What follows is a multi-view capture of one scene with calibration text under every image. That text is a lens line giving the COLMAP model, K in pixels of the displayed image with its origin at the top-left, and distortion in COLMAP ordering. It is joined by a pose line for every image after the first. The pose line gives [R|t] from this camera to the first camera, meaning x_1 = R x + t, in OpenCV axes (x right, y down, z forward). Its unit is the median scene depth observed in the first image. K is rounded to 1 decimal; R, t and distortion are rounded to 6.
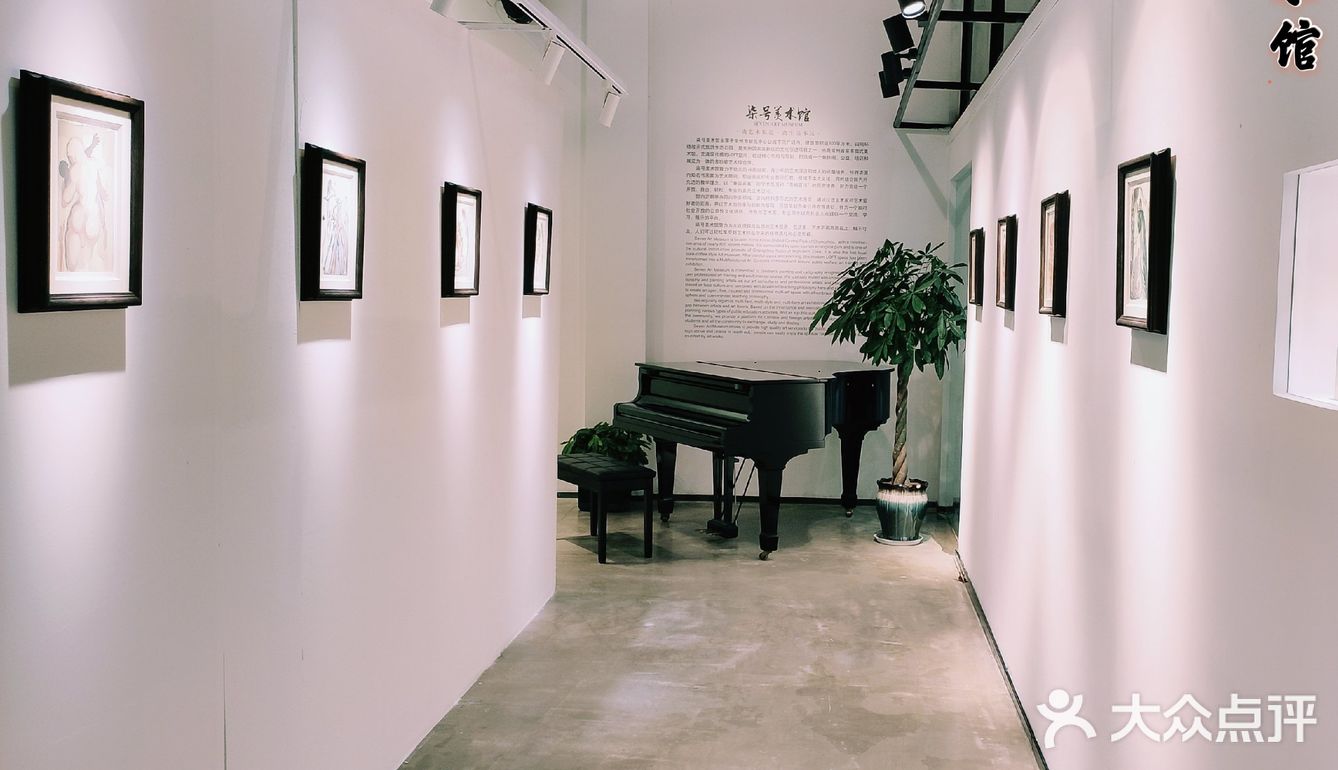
lens RADIAL K [[2062.8, 0, 669.0], [0, 2062.8, 385.0], [0, 0, 1]] dist [0.004628, -0.011818]
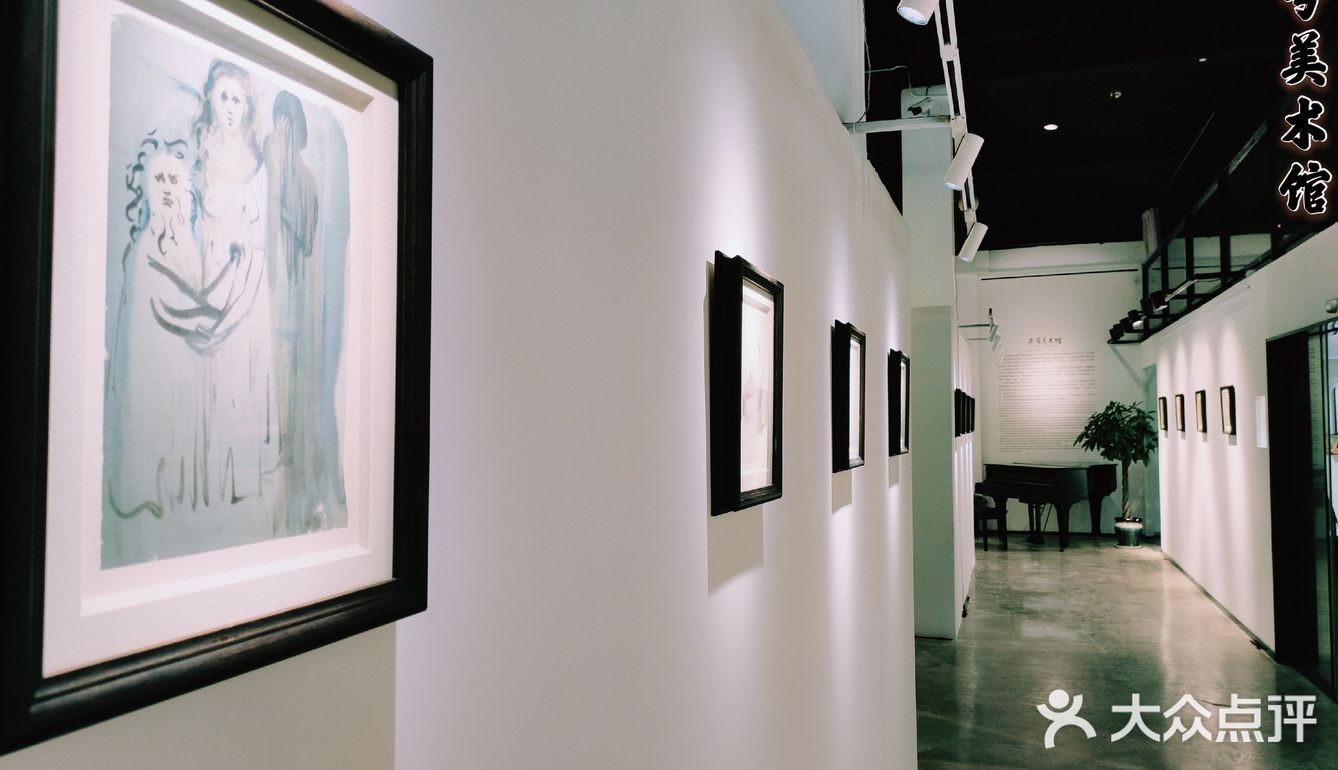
lens RADIAL K [[985.5, 0, 642.5], [0, 985.5, 384.4], [0, 0, 1]] dist [0.026840, -0.002073]
pose [[0.944899, -0.051282, -0.323320, -0.017872], [0.019621, 0.994750, -0.100436, 0.004199], [0.326773, 0.088558, 0.940945, -0.100939]]
